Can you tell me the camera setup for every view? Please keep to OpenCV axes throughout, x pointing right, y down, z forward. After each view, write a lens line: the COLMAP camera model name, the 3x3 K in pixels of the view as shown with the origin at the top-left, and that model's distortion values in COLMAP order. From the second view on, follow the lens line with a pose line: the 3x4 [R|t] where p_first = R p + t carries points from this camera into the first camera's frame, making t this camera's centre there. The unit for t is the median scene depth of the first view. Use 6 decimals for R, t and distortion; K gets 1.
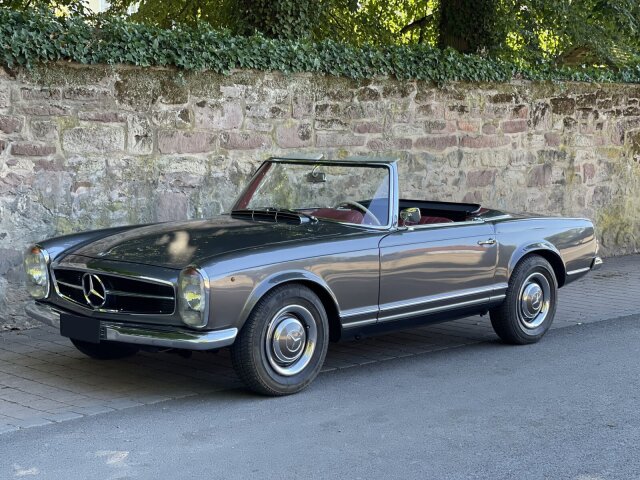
lens RADIAL K [[1191.9, 0, 331.7], [0, 1191.9, 241.1], [0, 0, 1]] dist [0.206646, 0.000000]
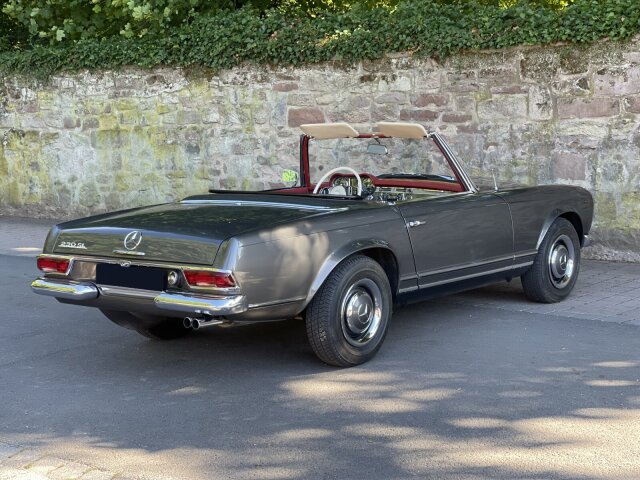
lens RADIAL K [[1191.9, 0, 327.9], [0, 1191.9, 228.5], [0, 0, 1]] dist [0.206646, 0.000000]
pose [[0.058000, 0.091548, -0.994110, 0.960492], [-0.063566, 0.994104, 0.087839, -0.053452], [0.996291, 0.058097, 0.063478, 0.685763]]
